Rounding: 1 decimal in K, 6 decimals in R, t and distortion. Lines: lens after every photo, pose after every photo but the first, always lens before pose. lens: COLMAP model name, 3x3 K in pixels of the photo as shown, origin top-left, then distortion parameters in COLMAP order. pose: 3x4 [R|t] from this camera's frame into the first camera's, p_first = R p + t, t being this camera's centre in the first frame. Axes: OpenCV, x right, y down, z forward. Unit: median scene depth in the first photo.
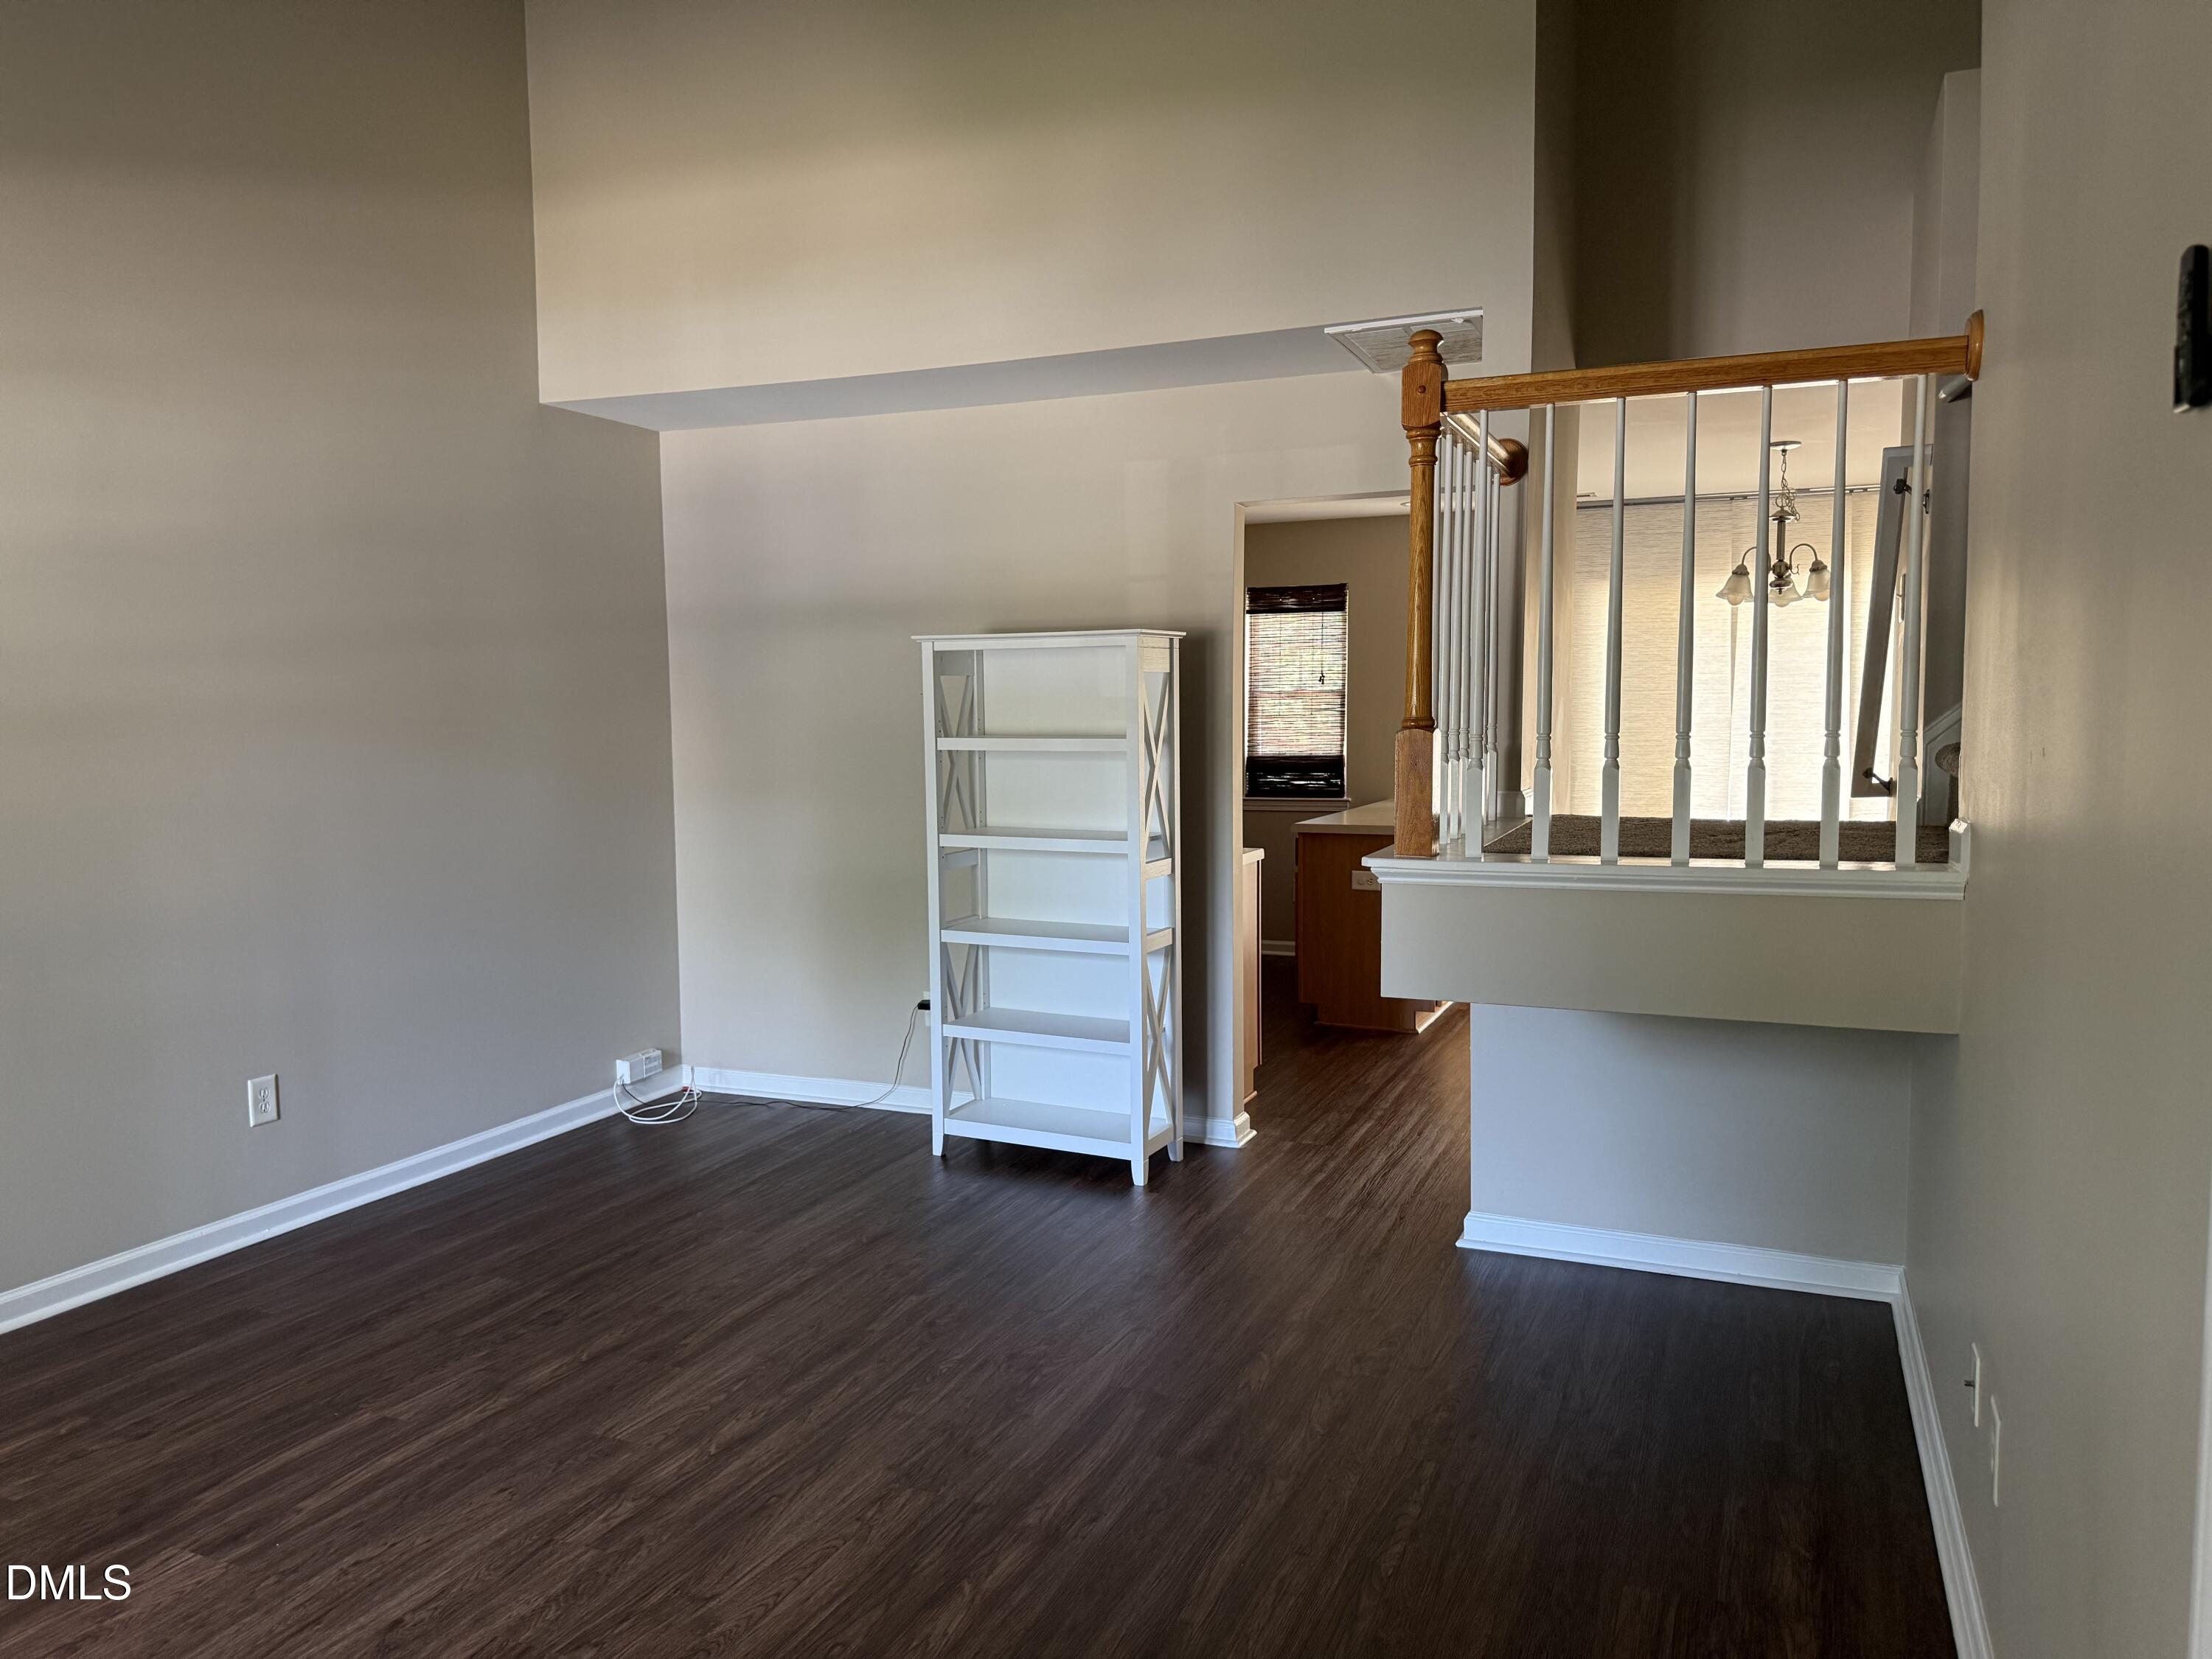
lens RADIAL K [[1571.5, 0, 1097.9], [0, 1571.5, 816.8], [0, 0, 1]] dist [0.007443, -0.001748]
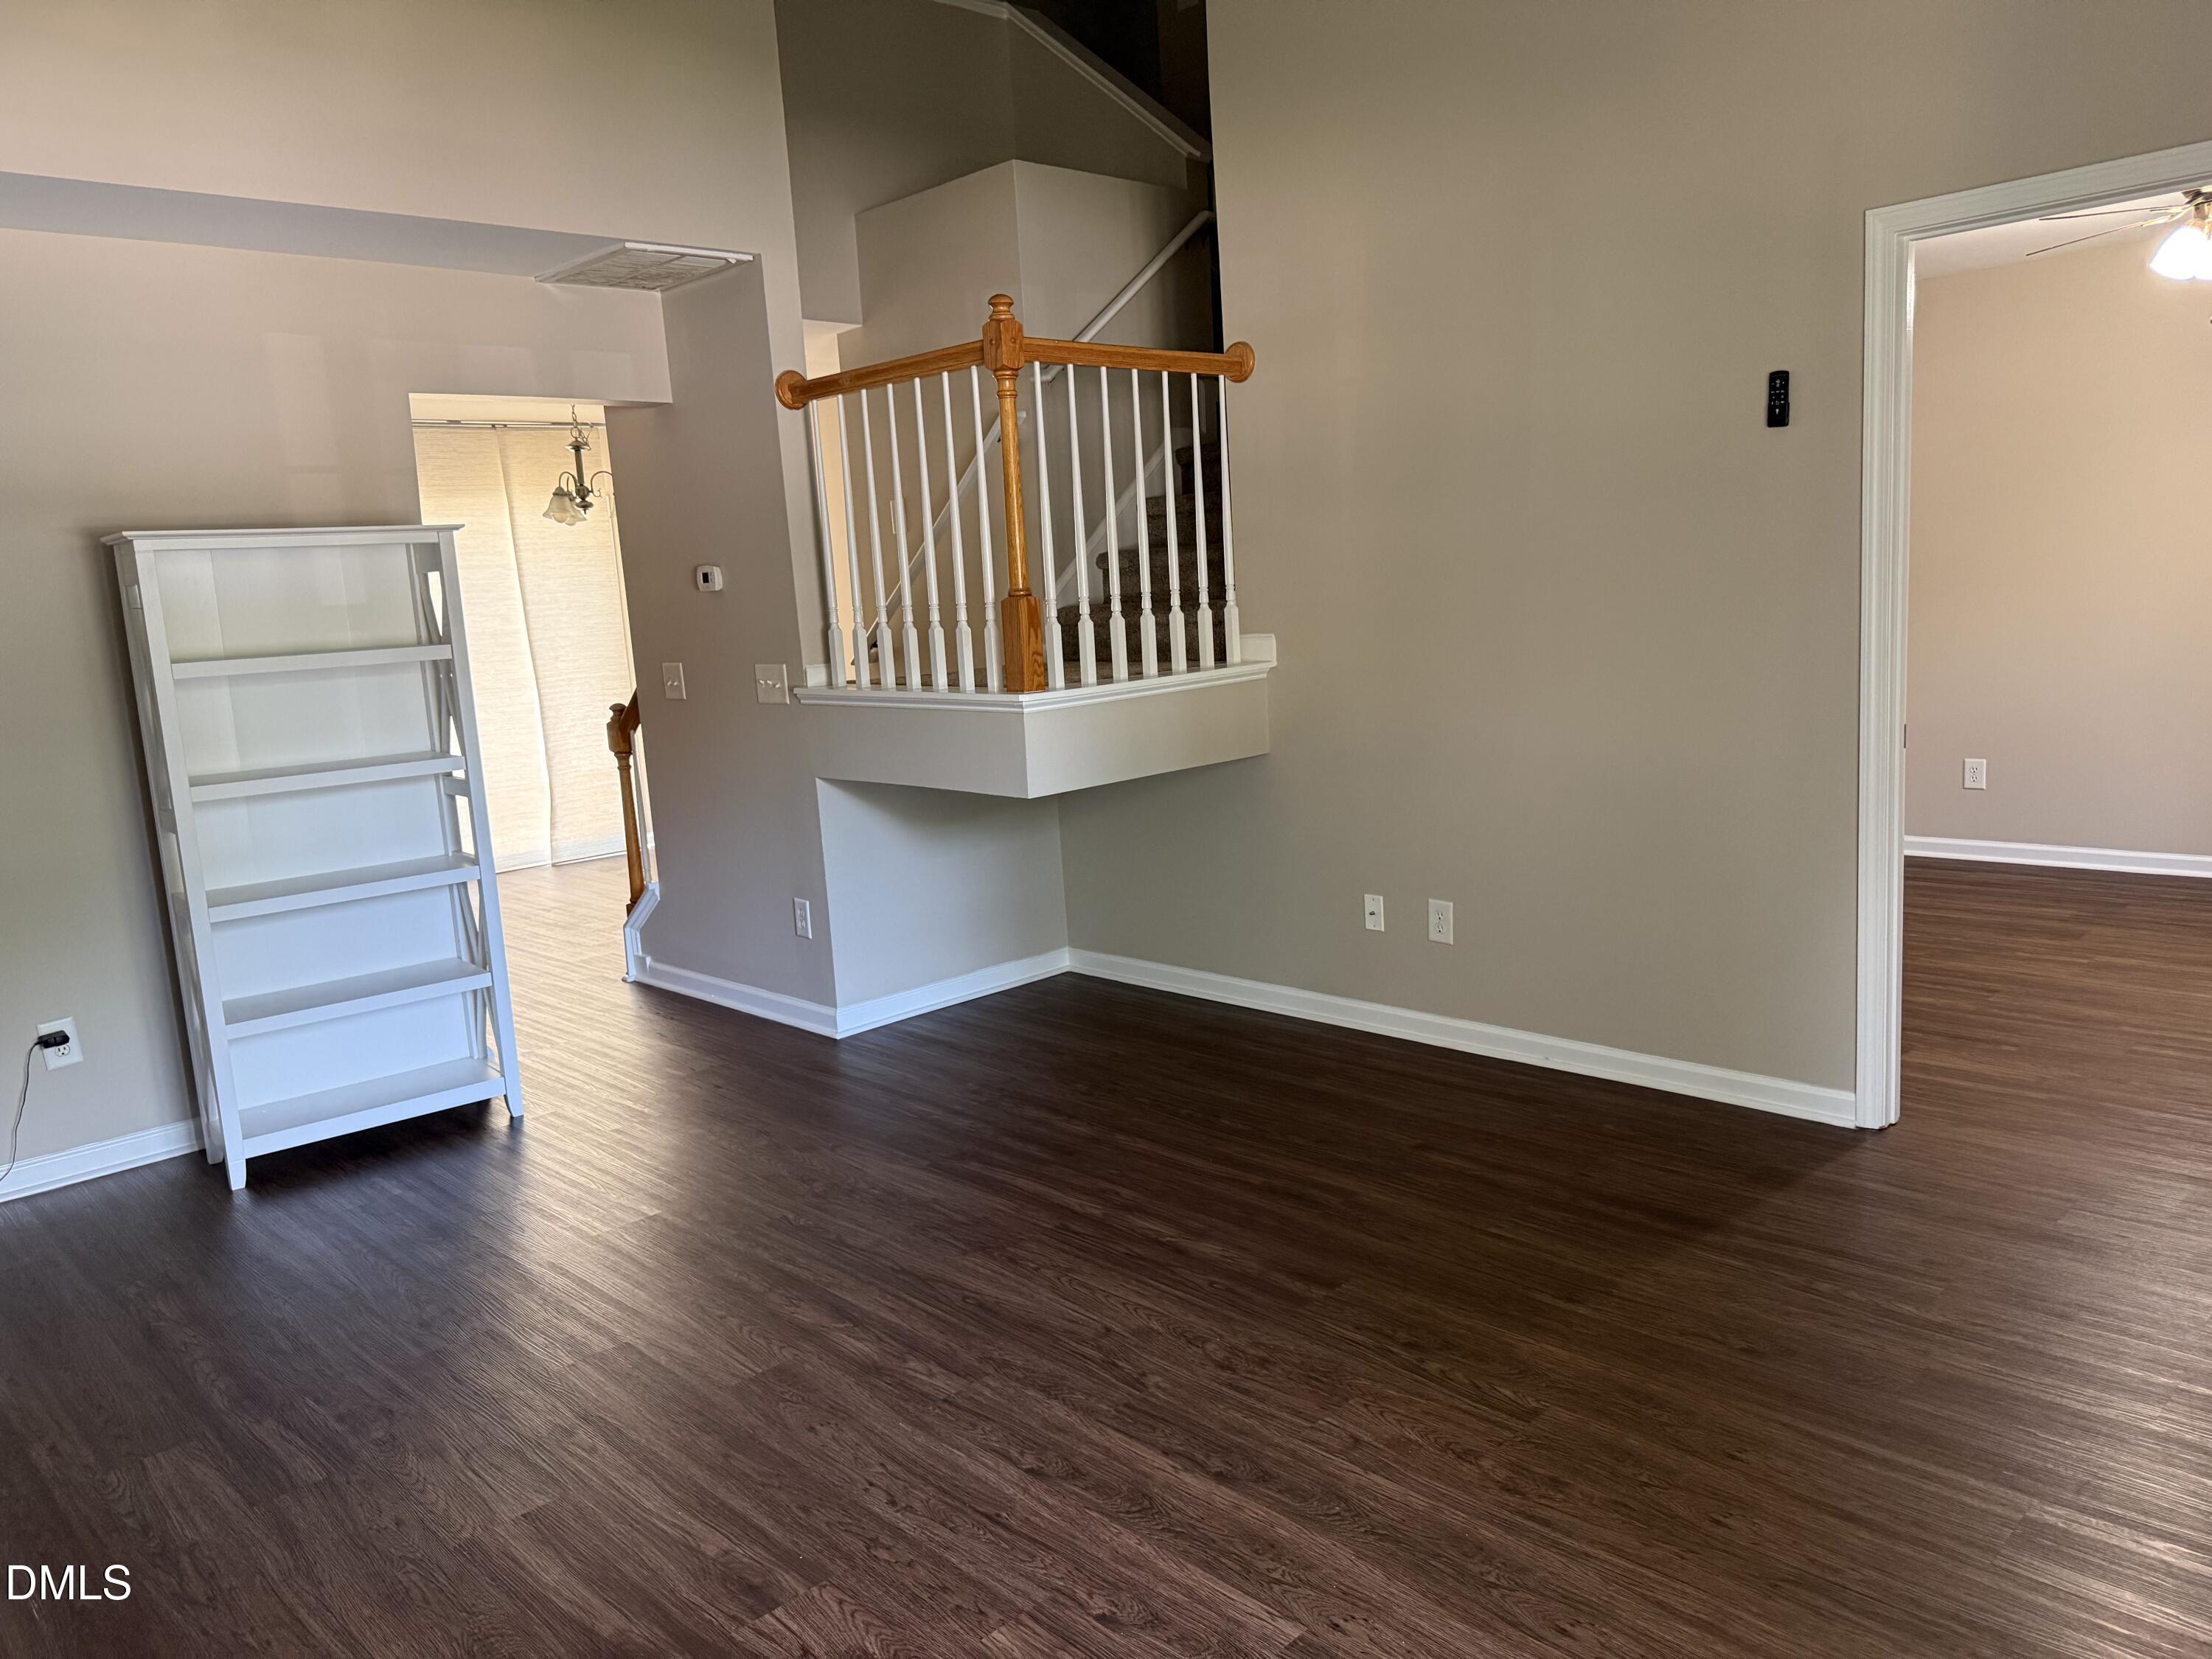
lens RADIAL K [[1571.5, 0, 1097.9], [0, 1571.5, 816.8], [0, 0, 1]] dist [0.007443, -0.001748]
pose [[0.383206, -0.152719, 0.910950, -1.081921], [0.127134, 0.985571, 0.111748, -0.006715], [-0.914871, 0.072990, 0.397093, 0.449123]]
